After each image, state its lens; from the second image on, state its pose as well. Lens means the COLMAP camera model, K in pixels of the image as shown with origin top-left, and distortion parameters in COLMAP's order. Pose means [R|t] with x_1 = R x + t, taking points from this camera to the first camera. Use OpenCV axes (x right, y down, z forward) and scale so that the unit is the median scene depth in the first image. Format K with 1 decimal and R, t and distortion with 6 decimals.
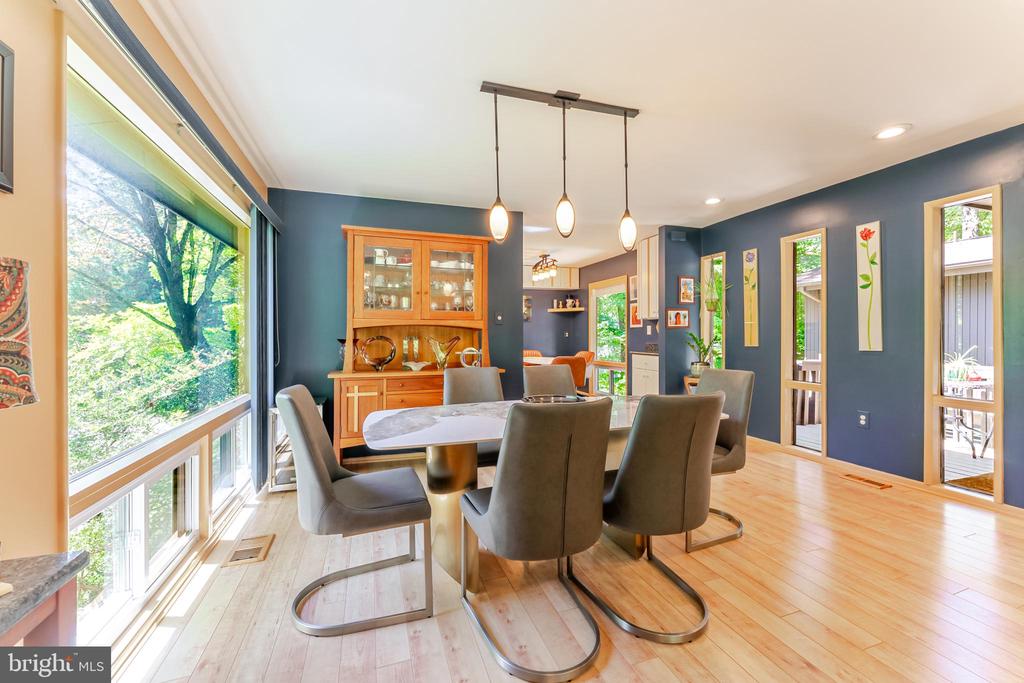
lens RADIAL K [[412.0, 0, 509.2], [0, 412.0, 334.5], [0, 0, 1]] dist [-0.001309, 0.000002]
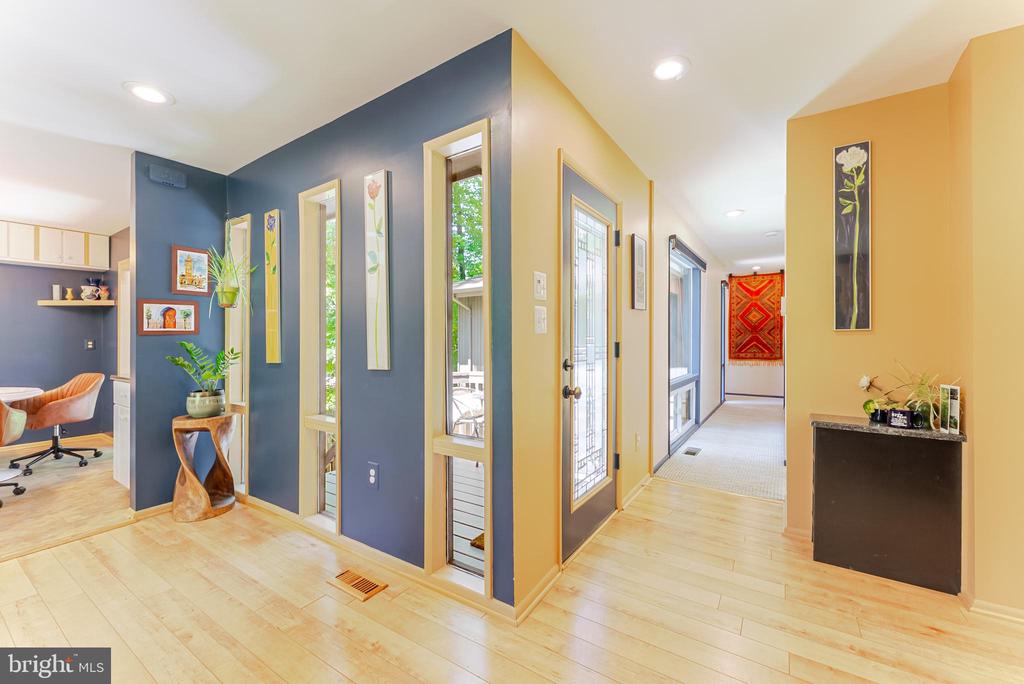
lens RADIAL K [[412.0, 0, 513.3], [0, 412.0, 341.0], [0, 0, 1]] dist [-0.001309, 0.000002]
pose [[0.789530, -0.007126, 0.613670, 0.434217], [0.007129, 0.999972, 0.002439, -0.003574], [-0.613670, 0.002449, 0.789559, 0.239036]]
